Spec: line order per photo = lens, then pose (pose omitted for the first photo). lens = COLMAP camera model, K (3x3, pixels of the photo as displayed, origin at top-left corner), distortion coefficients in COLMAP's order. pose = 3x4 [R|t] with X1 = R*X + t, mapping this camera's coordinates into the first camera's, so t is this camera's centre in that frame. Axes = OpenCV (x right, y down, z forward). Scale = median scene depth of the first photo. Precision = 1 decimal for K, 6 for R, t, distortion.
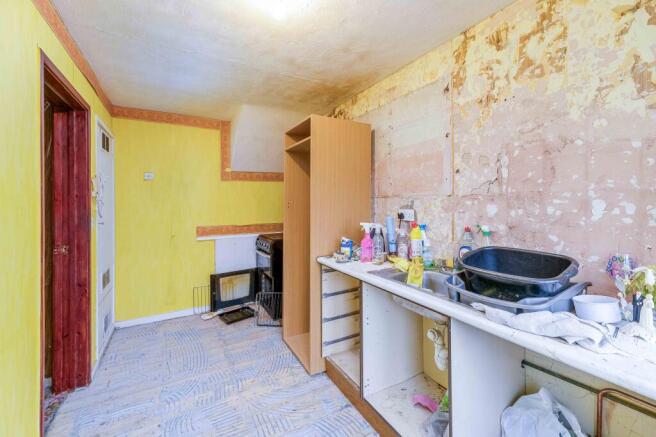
lens RADIAL K [[270.1, 0, 326.8], [0, 270.1, 202.0], [0, 0, 1]] dist [0.000283, -0.000004]
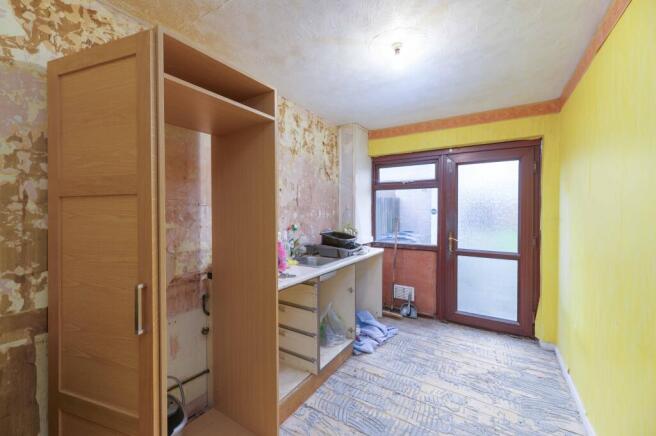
lens RADIAL K [[265.4, 0, 319.2], [0, 265.4, 216.3], [0, 0, 1]] dist [0.002016, 0.000243]
pose [[-0.447763, -0.012896, 0.894059, -1.005593], [0.007380, 0.999809, 0.018117, 0.003949], [-0.894122, 0.014710, -0.447582, 1.654978]]
